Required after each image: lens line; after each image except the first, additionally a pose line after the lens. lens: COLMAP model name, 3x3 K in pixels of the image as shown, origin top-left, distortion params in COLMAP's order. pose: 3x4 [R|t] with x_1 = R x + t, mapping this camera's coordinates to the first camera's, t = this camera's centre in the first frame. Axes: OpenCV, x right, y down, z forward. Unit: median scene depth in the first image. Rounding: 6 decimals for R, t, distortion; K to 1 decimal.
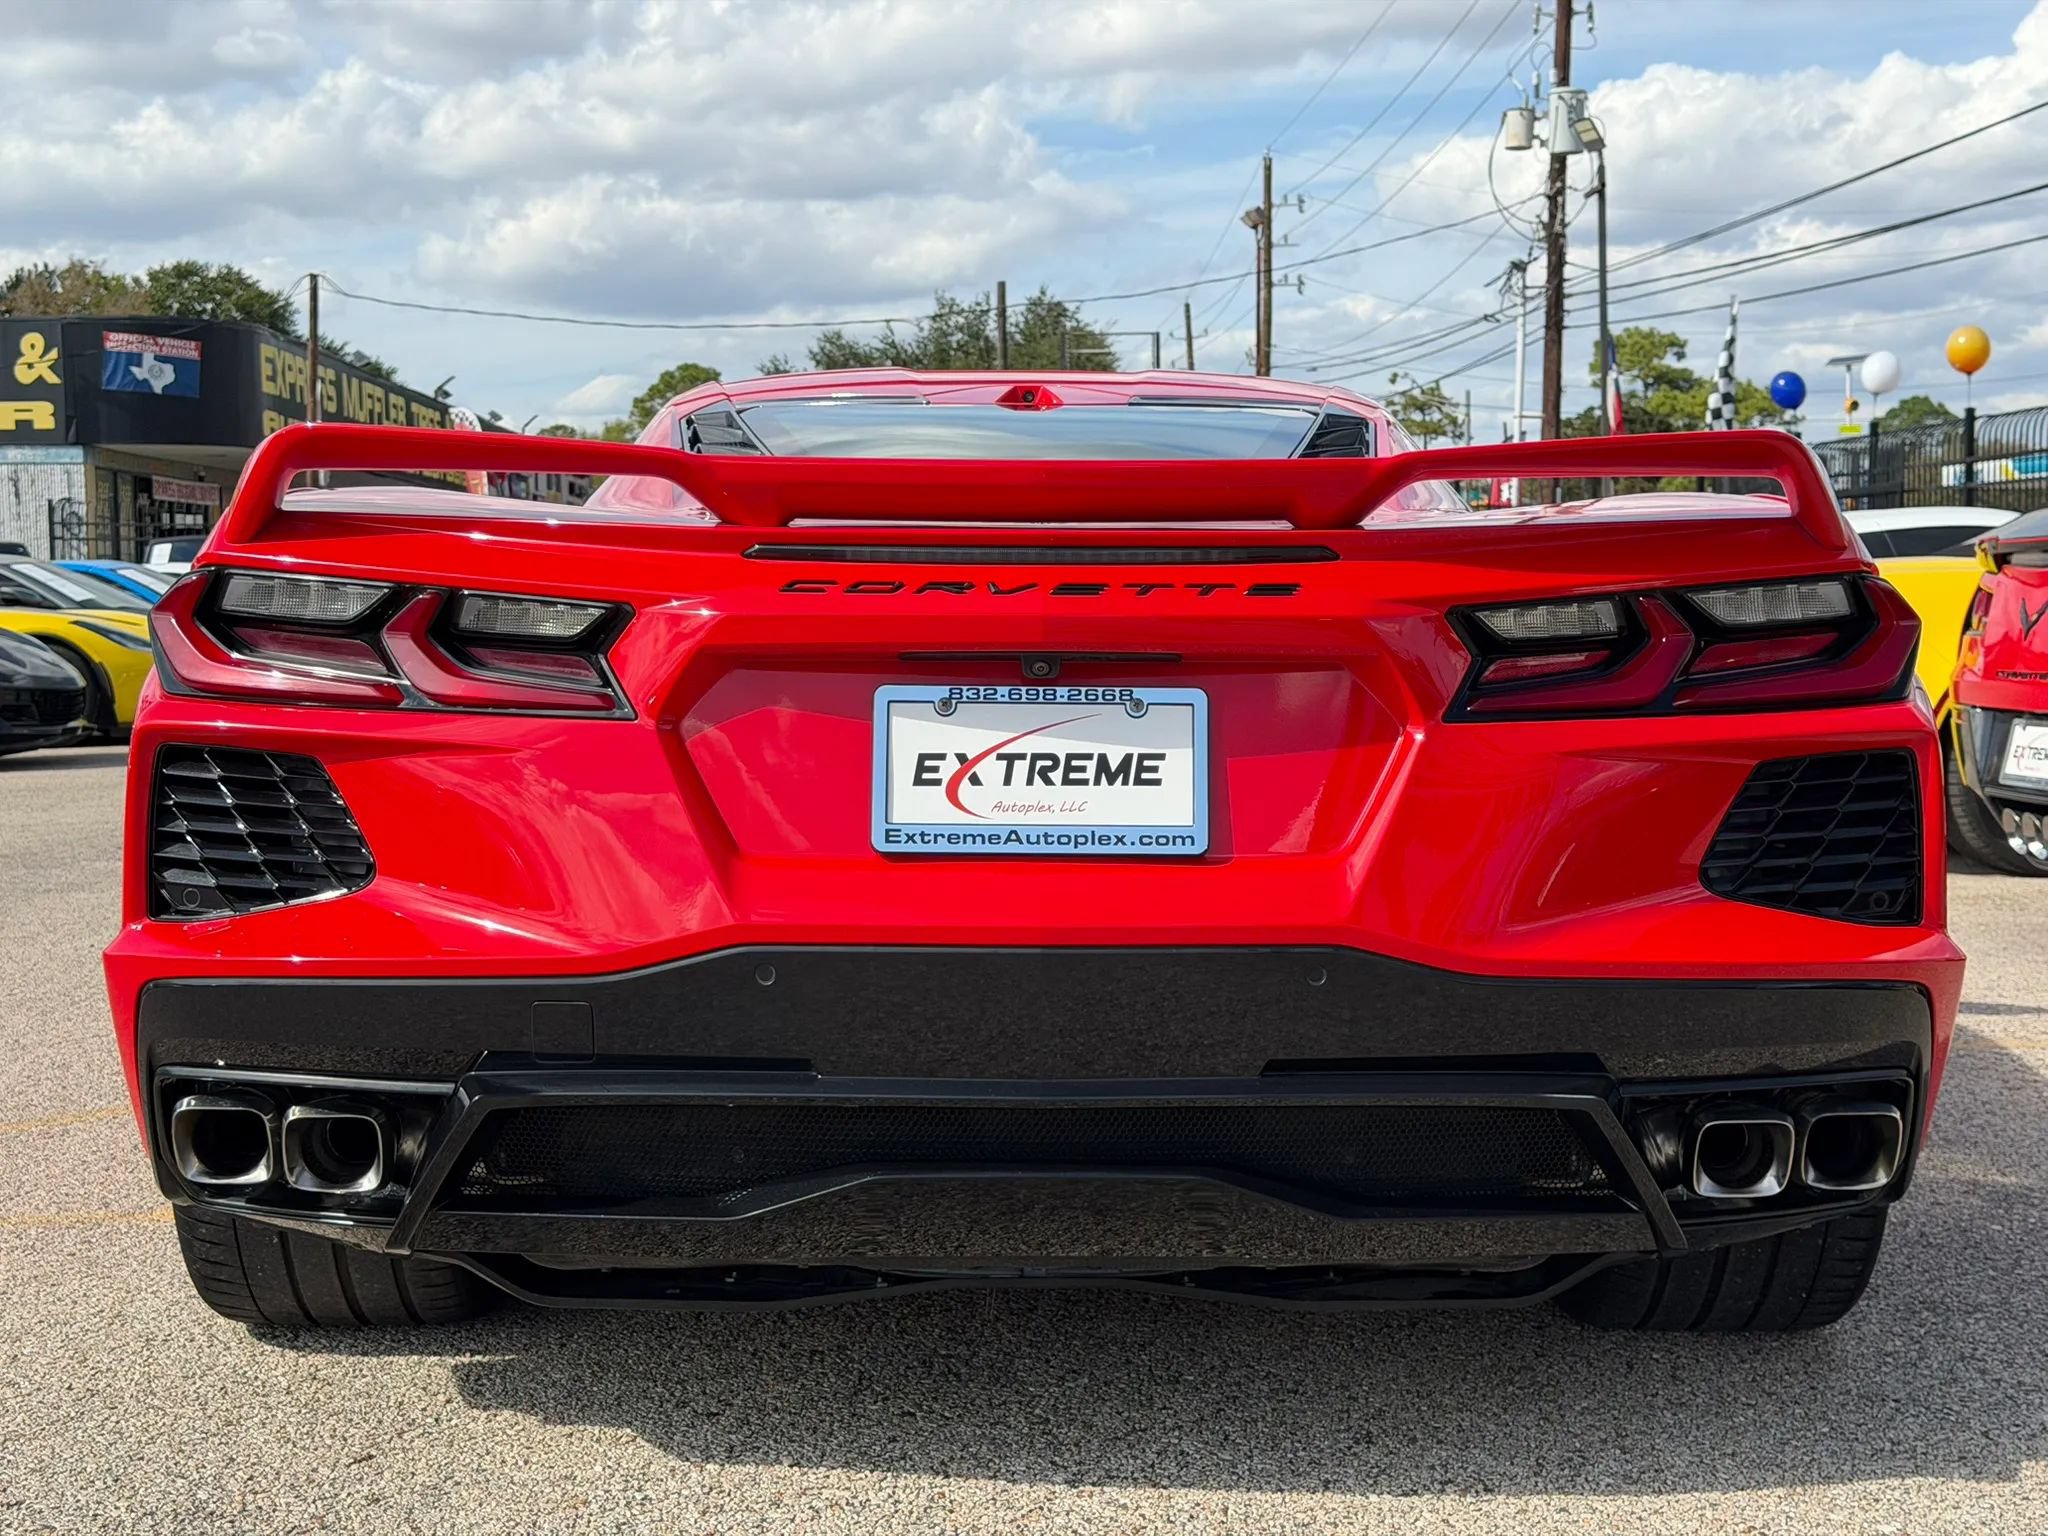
lens RADIAL K [[2867.2, 0, 1024.0], [0, 2867.2, 768.0], [0, 0, 1]] dist [0.108418, -0.126563]
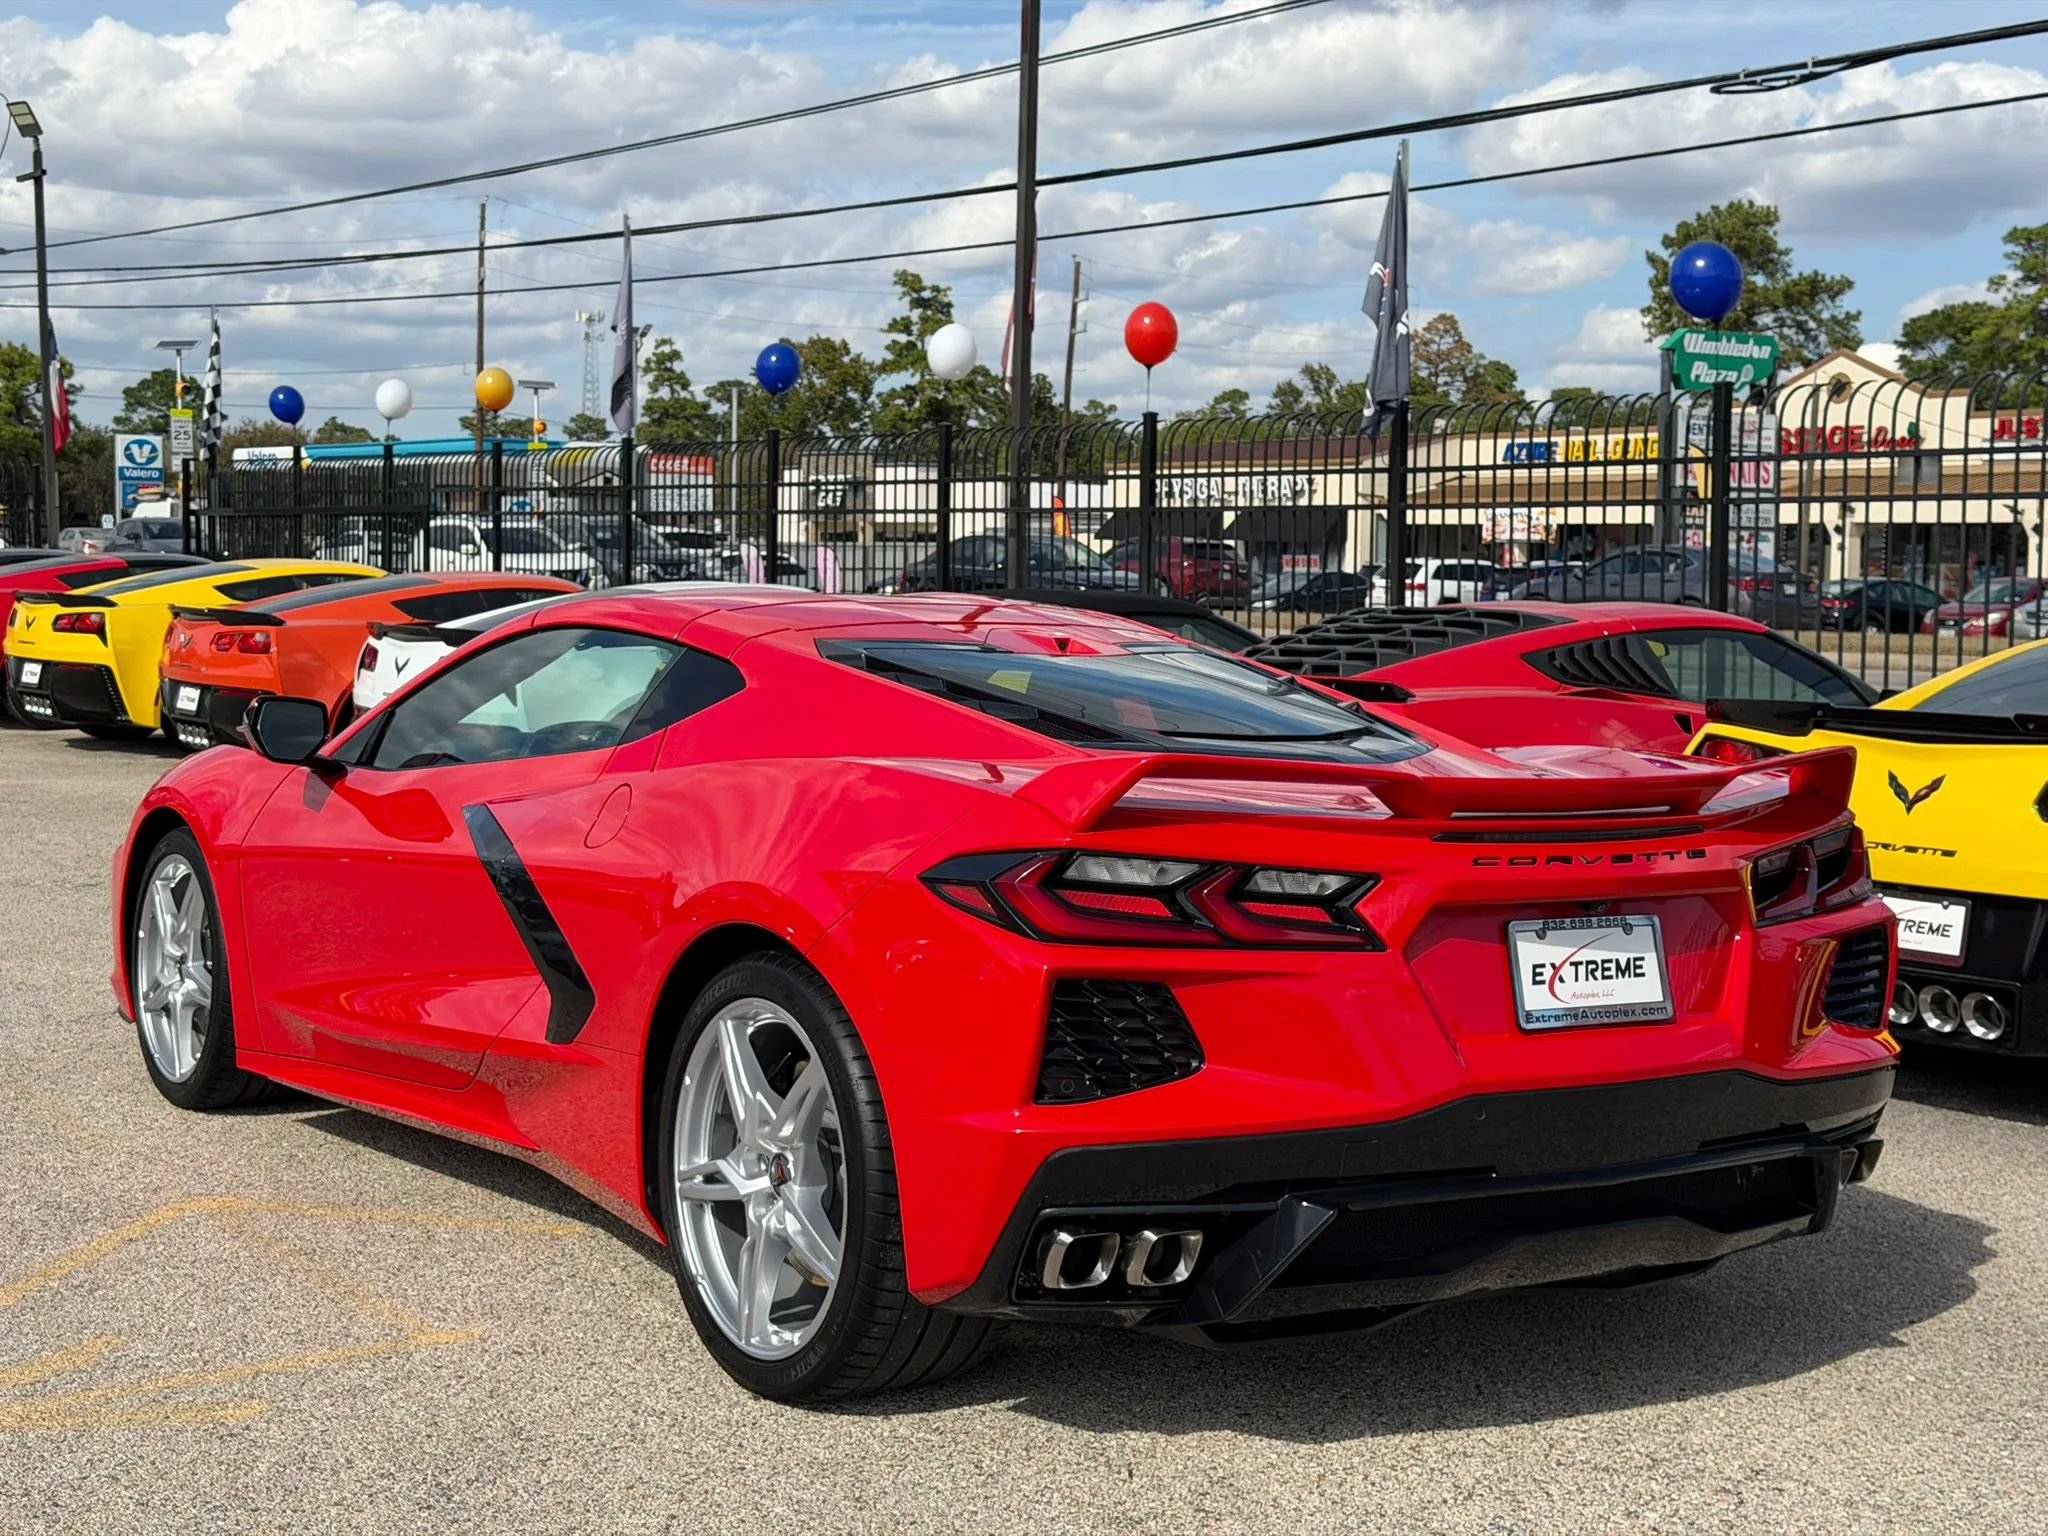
lens RADIAL K [[2867.2, 0, 1024.0], [0, 2867.2, 768.0], [0, 0, 1]] dist [0.108418, -0.126563]
pose [[0.830426, -0.015095, 0.556925, -1.082027], [0.009081, 0.999867, 0.013559, -0.129058], [-0.557055, -0.006203, 0.830452, -0.146312]]
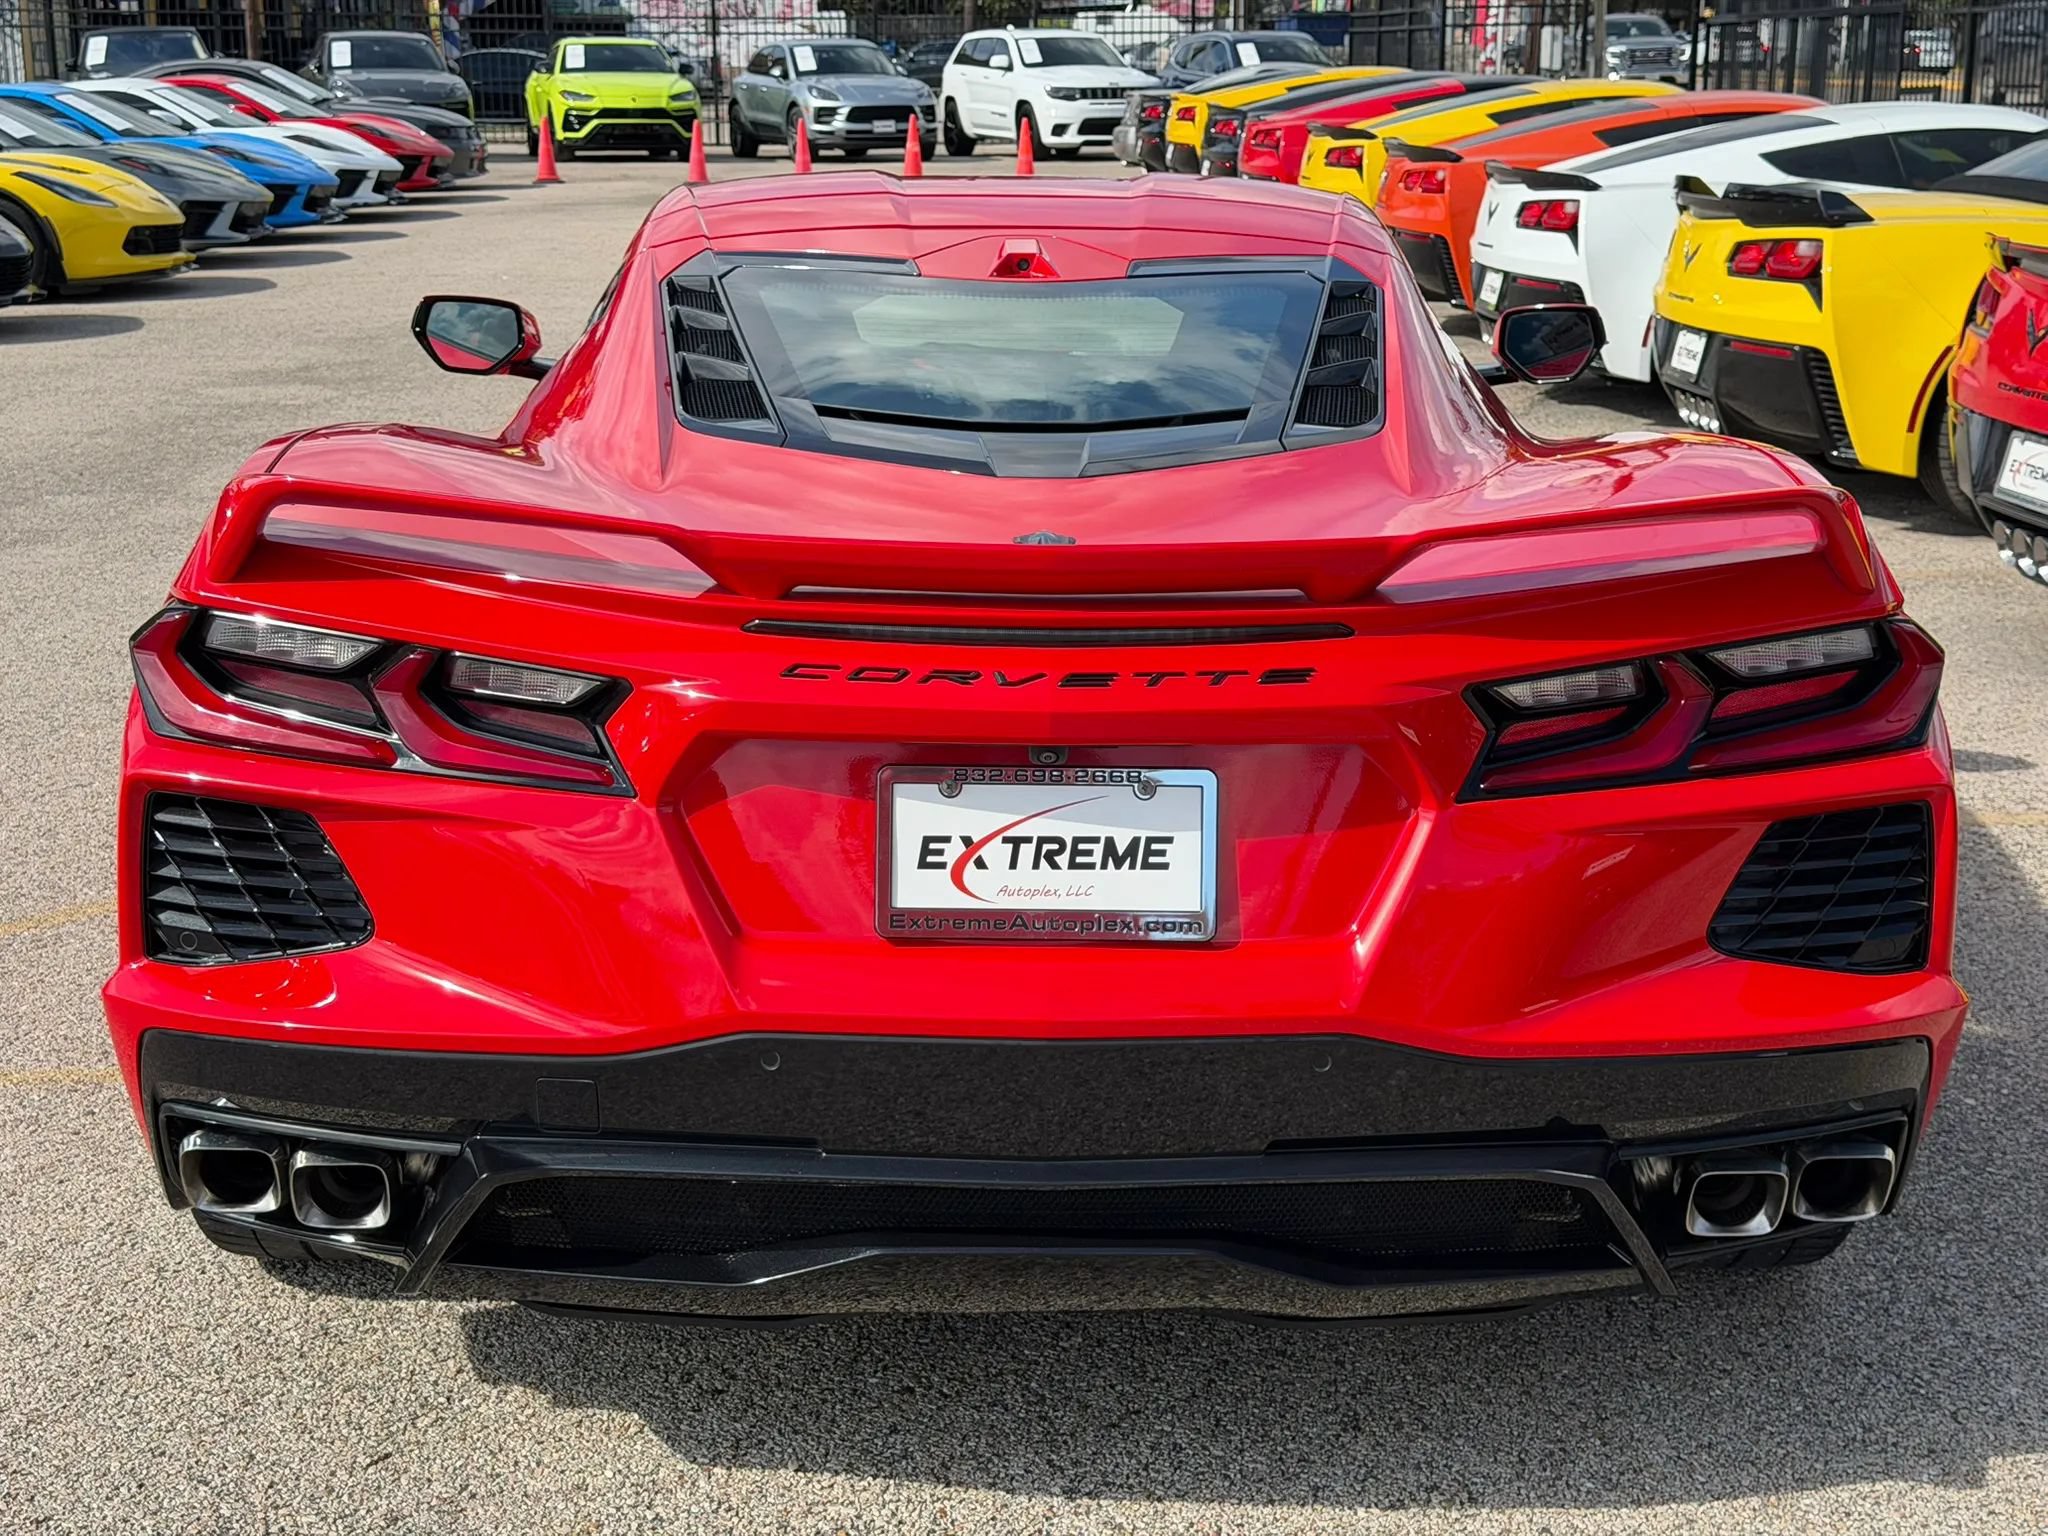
lens RADIAL K [[2864.3, 0, 1006.4], [0, 2864.3, 762.0], [0, 0, 1]] dist [0.116488, -0.137204]
pose [[0.999967, 0.004519, 0.006809, -0.014133], [-0.005675, 0.983513, 0.180746, -0.196577], [-0.005880, -0.180779, 0.983506, 0.033782]]
